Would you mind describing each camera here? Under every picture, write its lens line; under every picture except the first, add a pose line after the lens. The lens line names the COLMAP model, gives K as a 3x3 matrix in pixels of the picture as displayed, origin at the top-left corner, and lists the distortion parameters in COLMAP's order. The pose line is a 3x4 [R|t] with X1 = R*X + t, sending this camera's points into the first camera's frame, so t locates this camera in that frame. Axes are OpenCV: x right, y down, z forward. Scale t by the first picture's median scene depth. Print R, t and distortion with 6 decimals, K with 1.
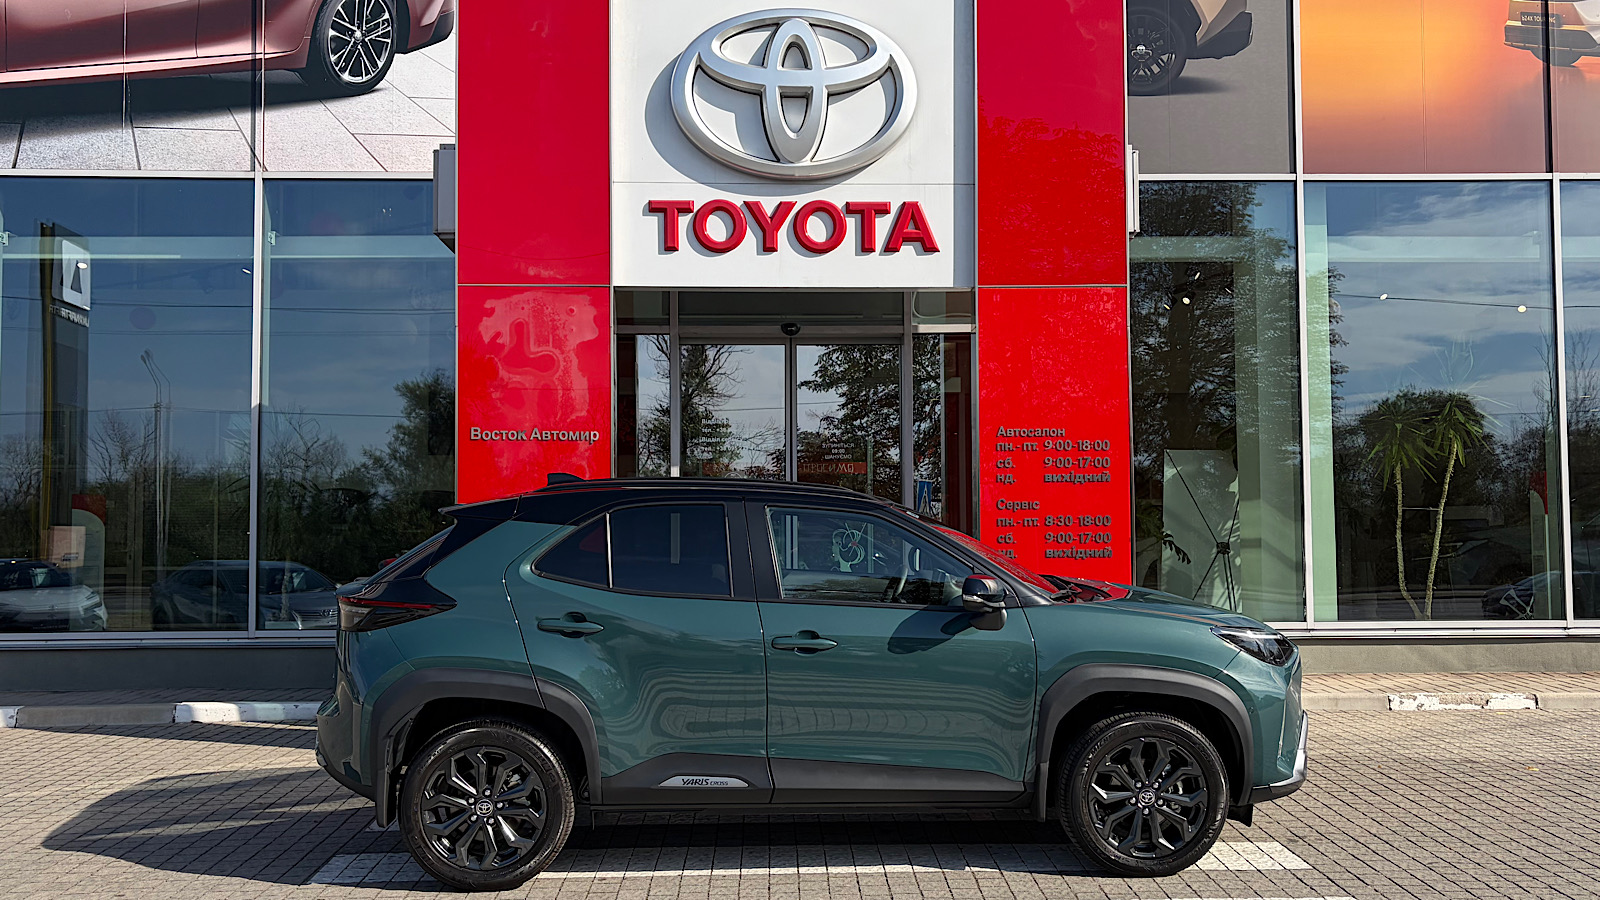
lens RADIAL K [[1324.2, 0, 822.6], [0, 1324.2, 488.0], [0, 0, 1]] dist [0.032003, 0.001411]
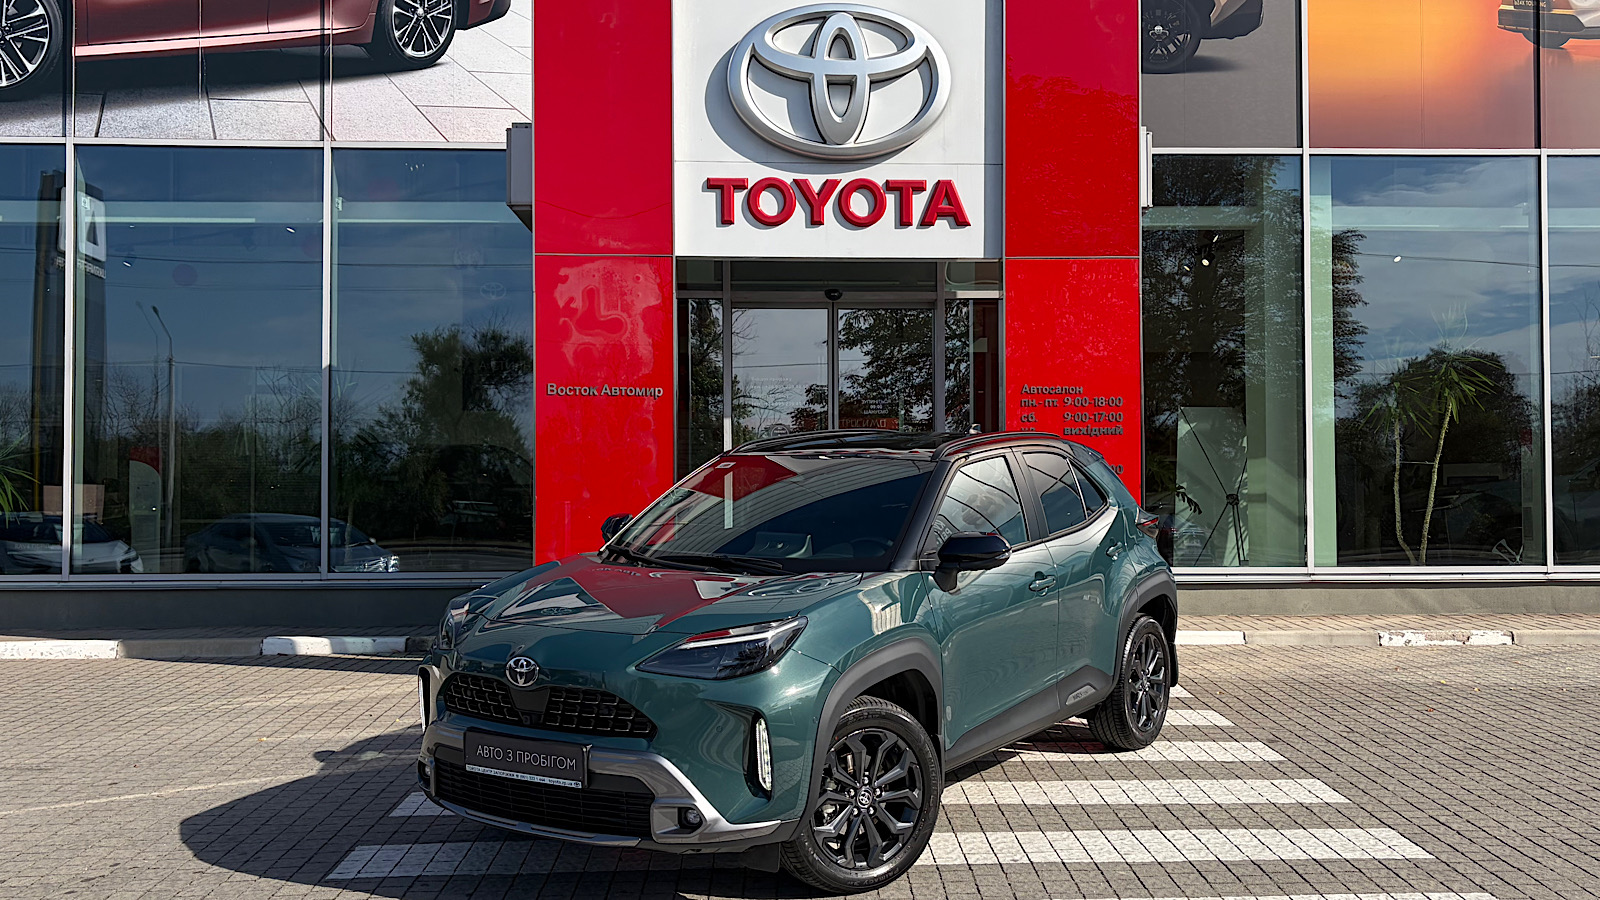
lens RADIAL K [[1381.0, 0, 857.1], [0, 1381.0, 476.0], [0, 0, 1]] dist [0.034113, -0.002116]
pose [[0.999899, 0.002592, 0.014004, -0.016714], [-0.002871, 0.999797, 0.019959, 0.005565], [-0.013949, -0.019997, 0.999703, -0.116867]]
